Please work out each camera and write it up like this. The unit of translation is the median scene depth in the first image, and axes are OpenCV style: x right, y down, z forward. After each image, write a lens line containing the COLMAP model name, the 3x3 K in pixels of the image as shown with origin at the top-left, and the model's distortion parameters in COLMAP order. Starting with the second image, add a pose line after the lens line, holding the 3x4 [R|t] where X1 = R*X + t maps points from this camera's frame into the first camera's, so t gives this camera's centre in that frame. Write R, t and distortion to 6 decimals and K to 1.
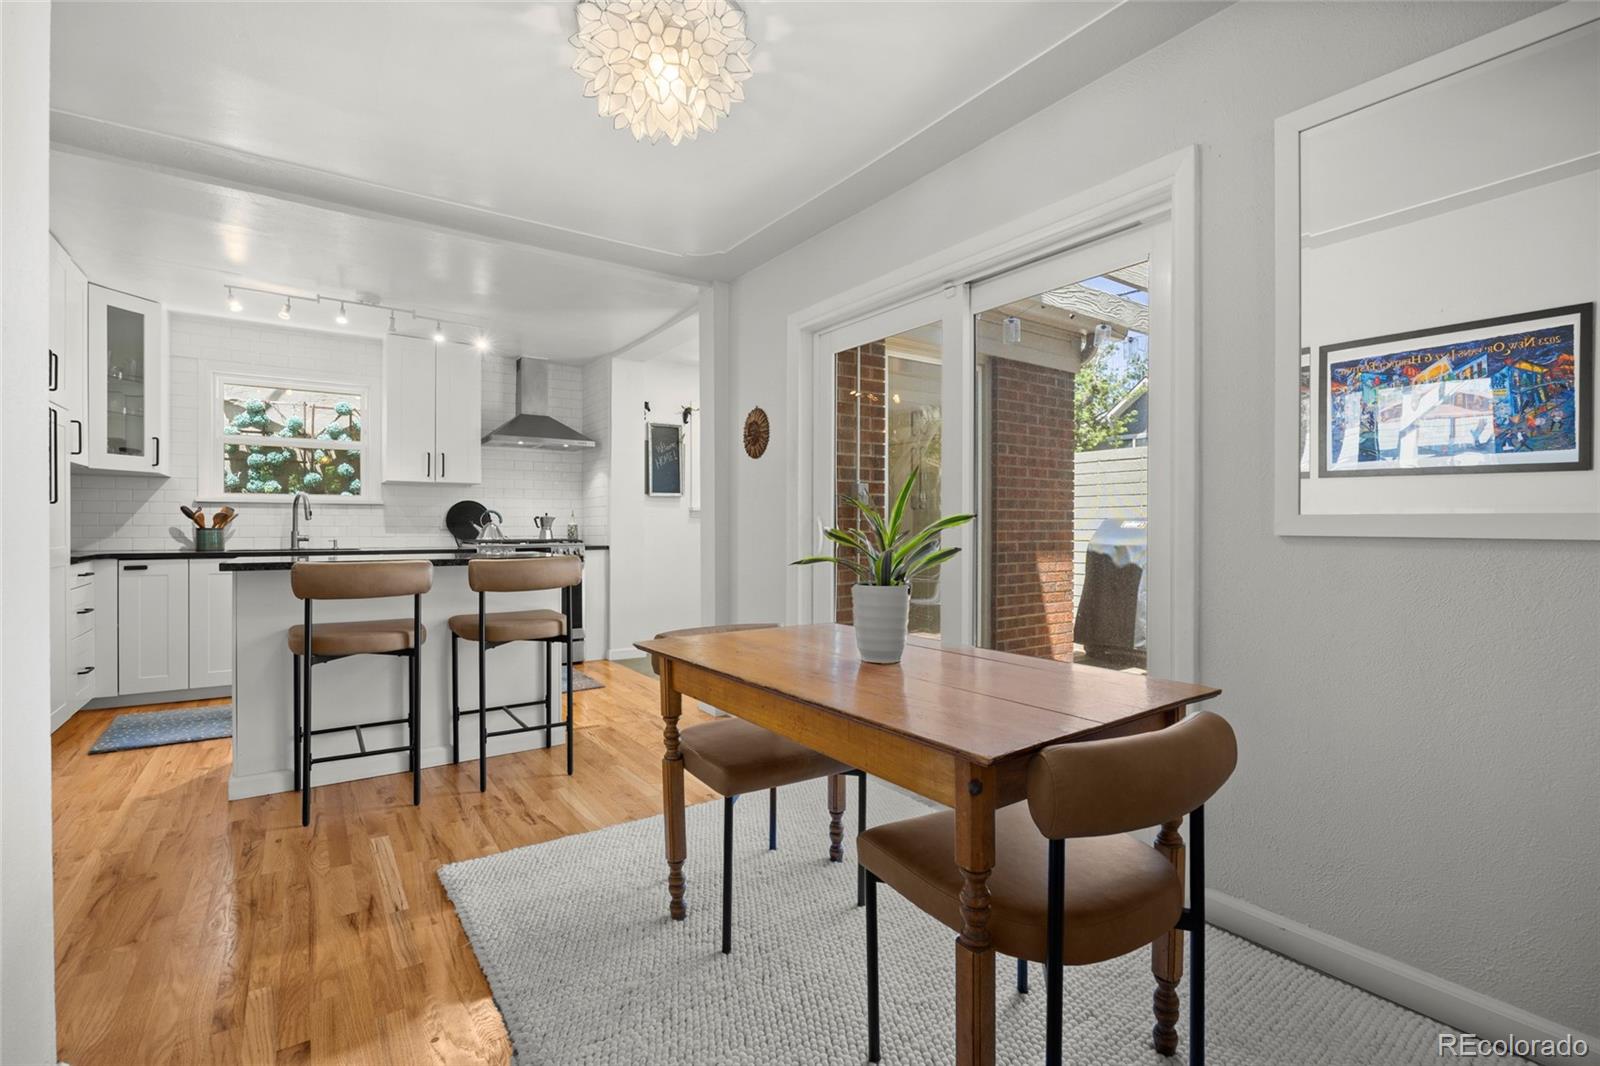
lens RADIAL K [[714.8, 0, 803.7], [0, 714.8, 542.8], [0, 0, 1]] dist [-0.010053, 0.000251]
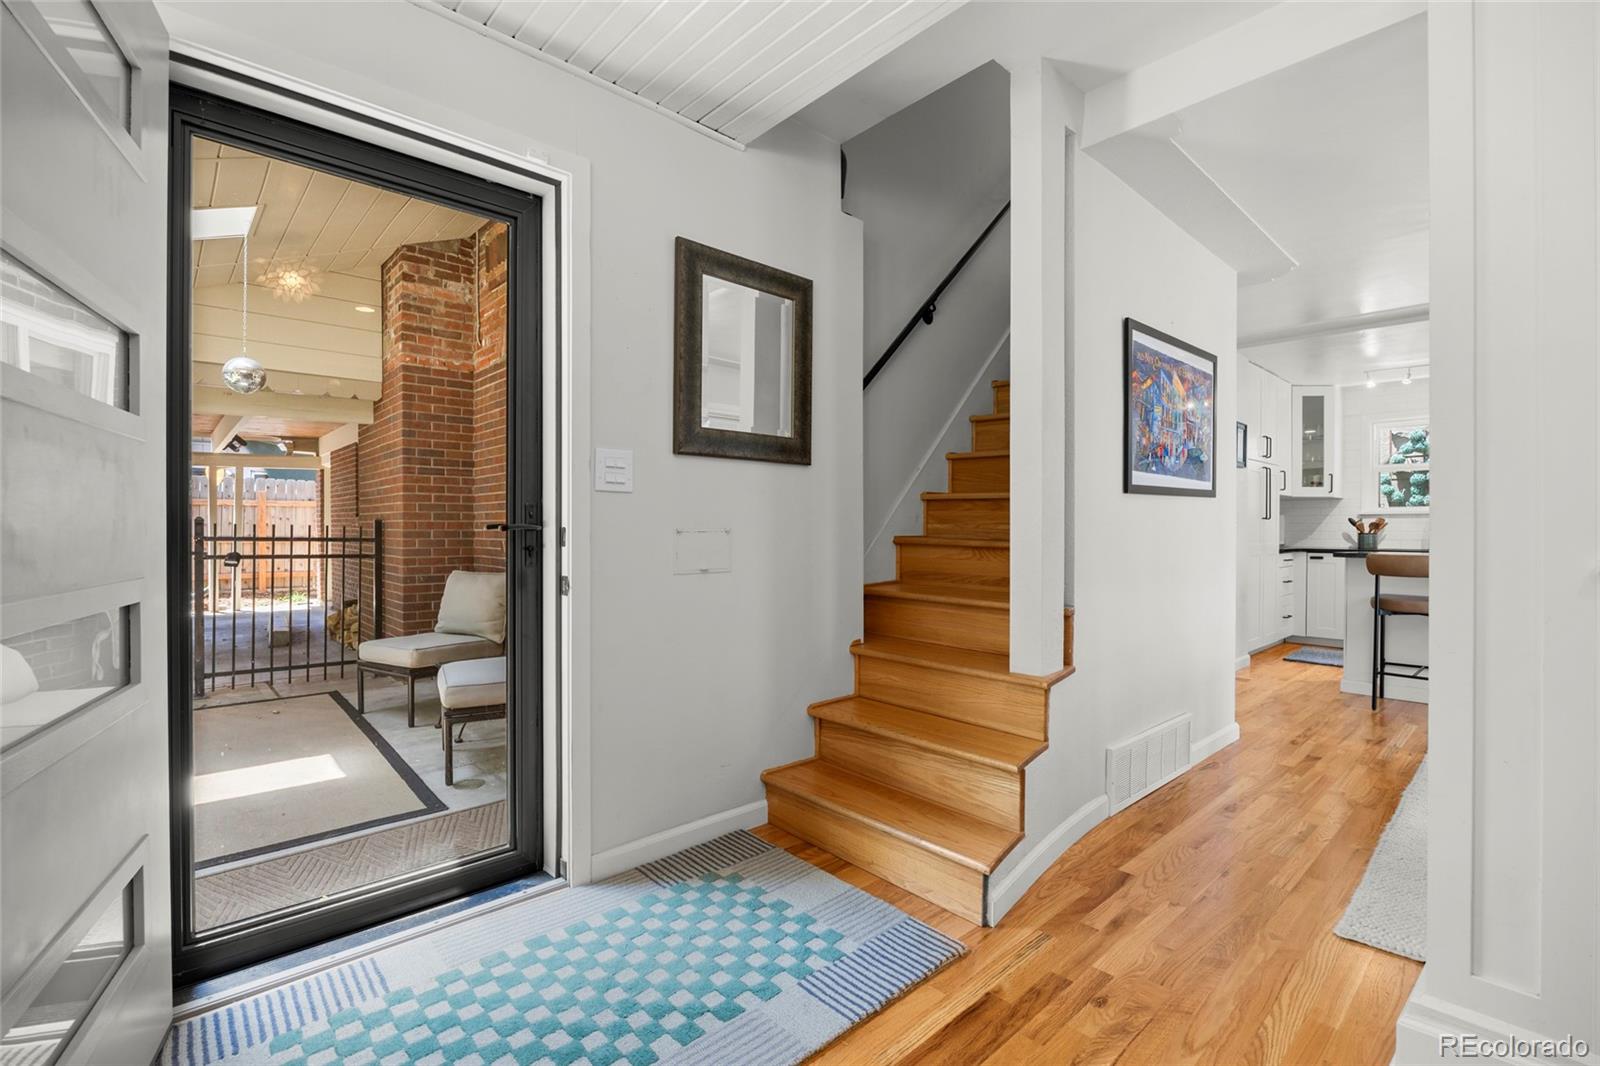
lens RADIAL K [[715.8, 0, 802.2], [0, 715.8, 535.0], [0, 0, 1]] dist [-0.009552, 0.000140]
pose [[0.133897, 0.002060, -0.990993, 0.407291], [-0.020954, 0.999780, -0.000752, 0.008123], [0.990774, 0.020866, 0.133911, -0.300177]]
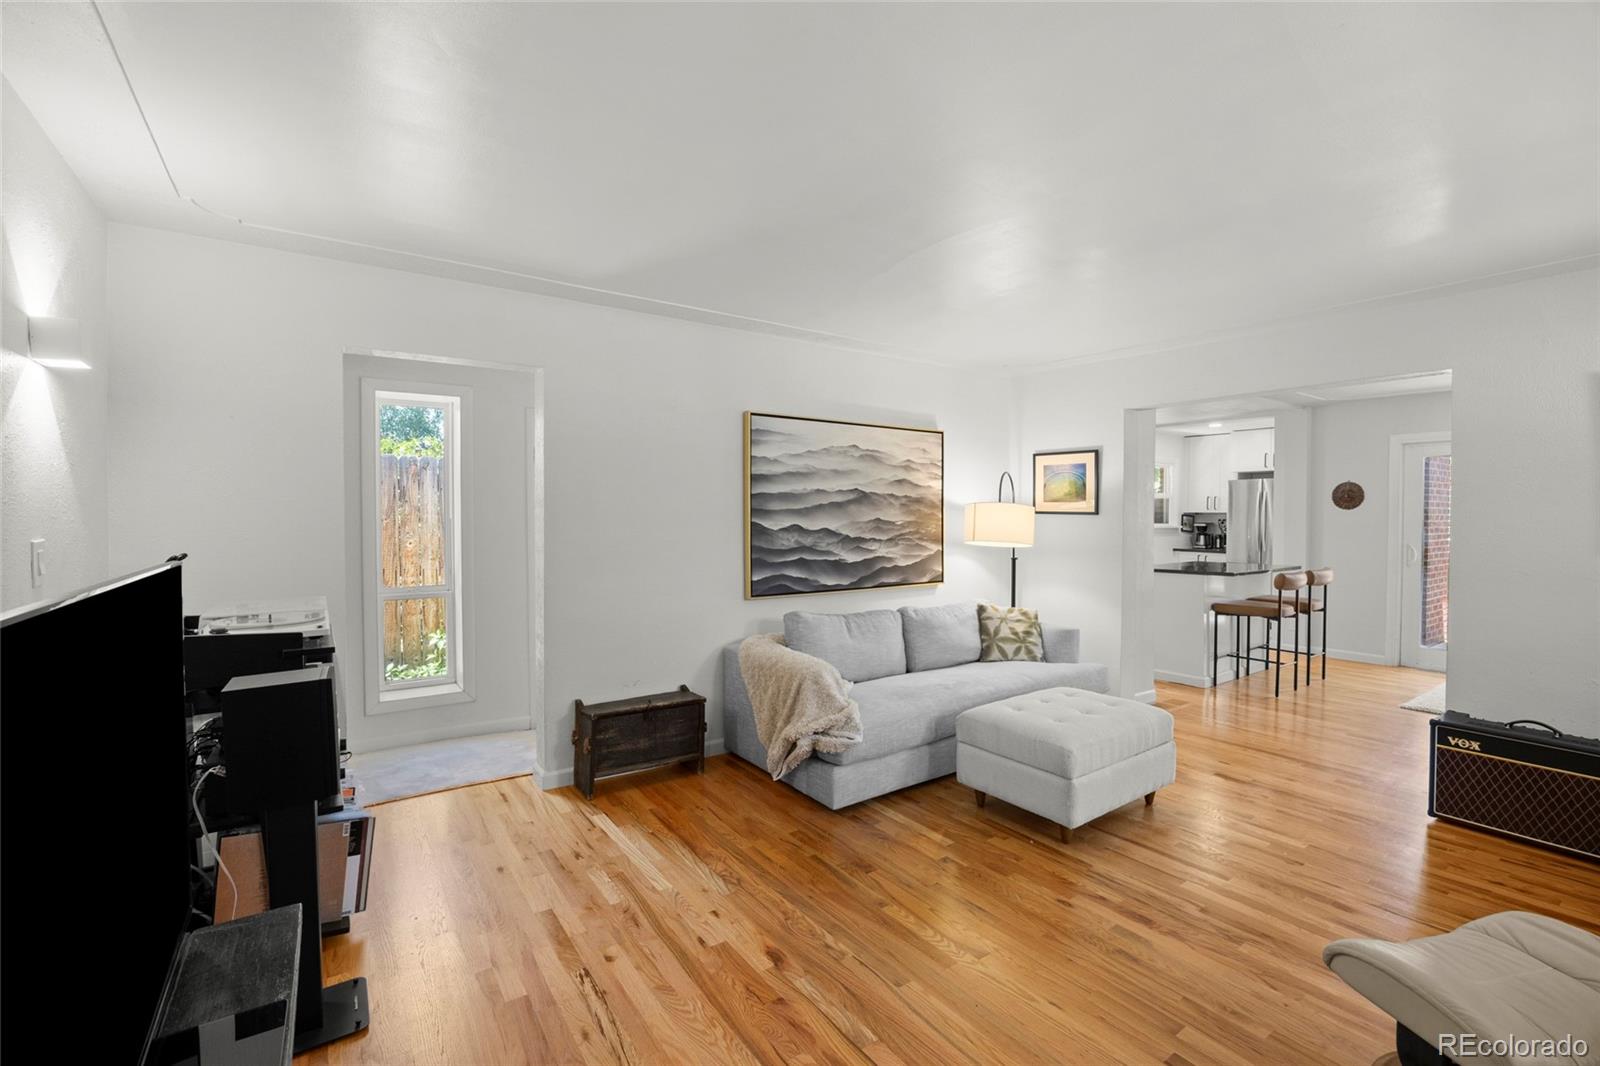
lens RADIAL K [[684.3, 0, 811.9], [0, 684.3, 530.1], [0, 0, 1]] dist [-0.011357, 0.000222]
pose [[0.999965, 0.000753, 0.008315, -1.110351], [-0.000741, 0.999999, -0.001390, -0.049766], [-0.008316, 0.001384, 0.999964, -0.539554]]
